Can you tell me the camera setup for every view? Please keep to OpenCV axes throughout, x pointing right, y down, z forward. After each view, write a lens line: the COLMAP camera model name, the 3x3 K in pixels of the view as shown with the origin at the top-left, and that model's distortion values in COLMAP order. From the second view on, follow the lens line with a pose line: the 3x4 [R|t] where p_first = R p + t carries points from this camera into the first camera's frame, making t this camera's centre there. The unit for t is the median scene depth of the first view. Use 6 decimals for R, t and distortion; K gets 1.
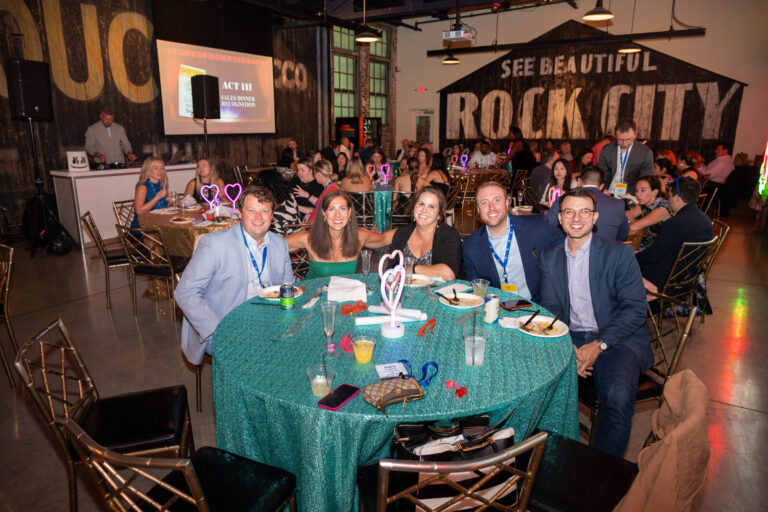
lens RADIAL K [[506.7, 0, 386.0], [0, 506.7, 250.2], [0, 0, 1]] dist [-0.007878, -0.001766]
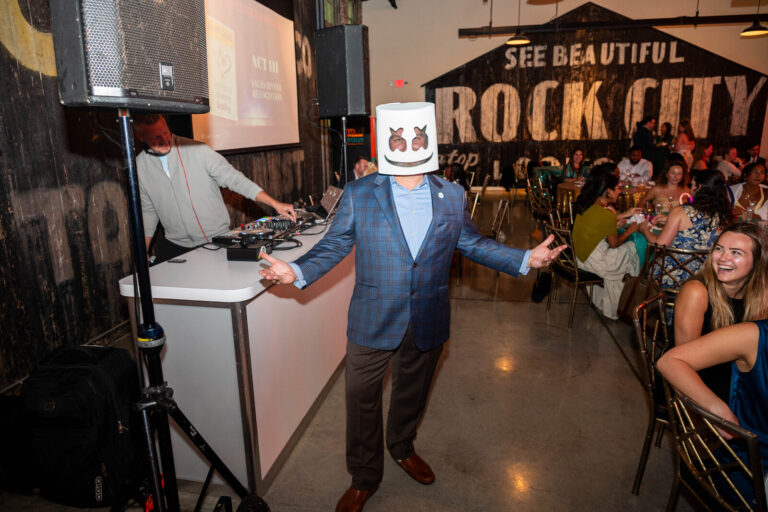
lens RADIAL K [[506.7, 0, 385.1], [0, 506.7, 255.0], [0, 0, 1]] dist [-0.007878, -0.001766]
pose [[0.928732, -0.108628, 0.354480, -0.303634], [0.108288, 0.993901, 0.020861, -0.078612], [-0.354584, 0.019012, 0.934831, 0.312806]]
